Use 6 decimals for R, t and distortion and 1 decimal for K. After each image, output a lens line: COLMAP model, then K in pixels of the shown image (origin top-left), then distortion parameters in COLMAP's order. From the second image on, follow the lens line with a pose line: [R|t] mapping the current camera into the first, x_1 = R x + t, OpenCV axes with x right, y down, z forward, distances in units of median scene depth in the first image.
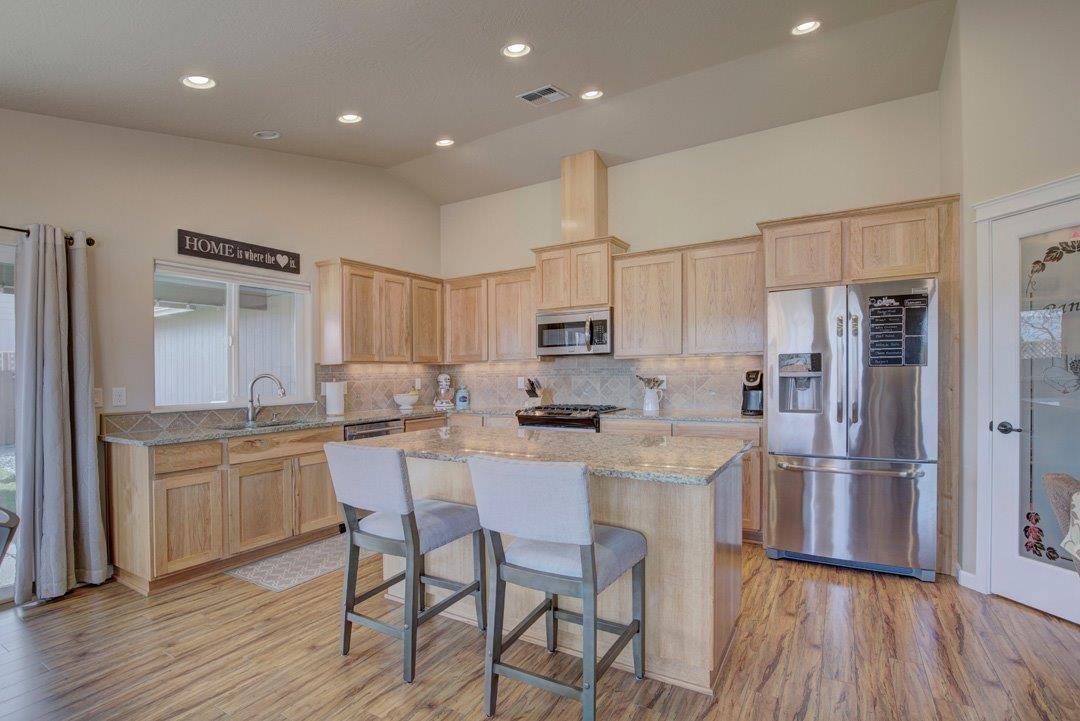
lens RADIAL K [[495.0, 0, 557.4], [0, 495.0, 380.4], [0, 0, 1]] dist [-0.036532, 0.005930]
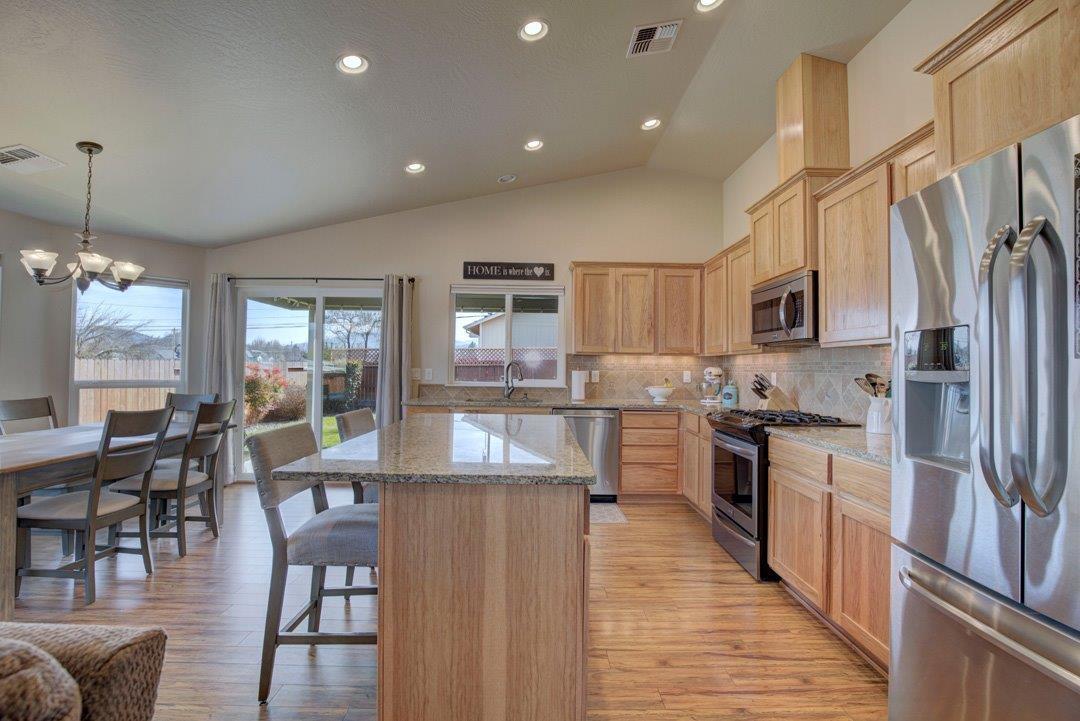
lens RADIAL K [[495.0, 0, 544.2], [0, 495.0, 355.9], [0, 0, 1]] dist [-0.036532, 0.005930]
pose [[0.522036, 0.002772, -0.852919, 0.489844], [-0.036076, 0.999172, -0.018833, -0.006466], [0.852160, 0.040602, 0.521704, 0.343095]]
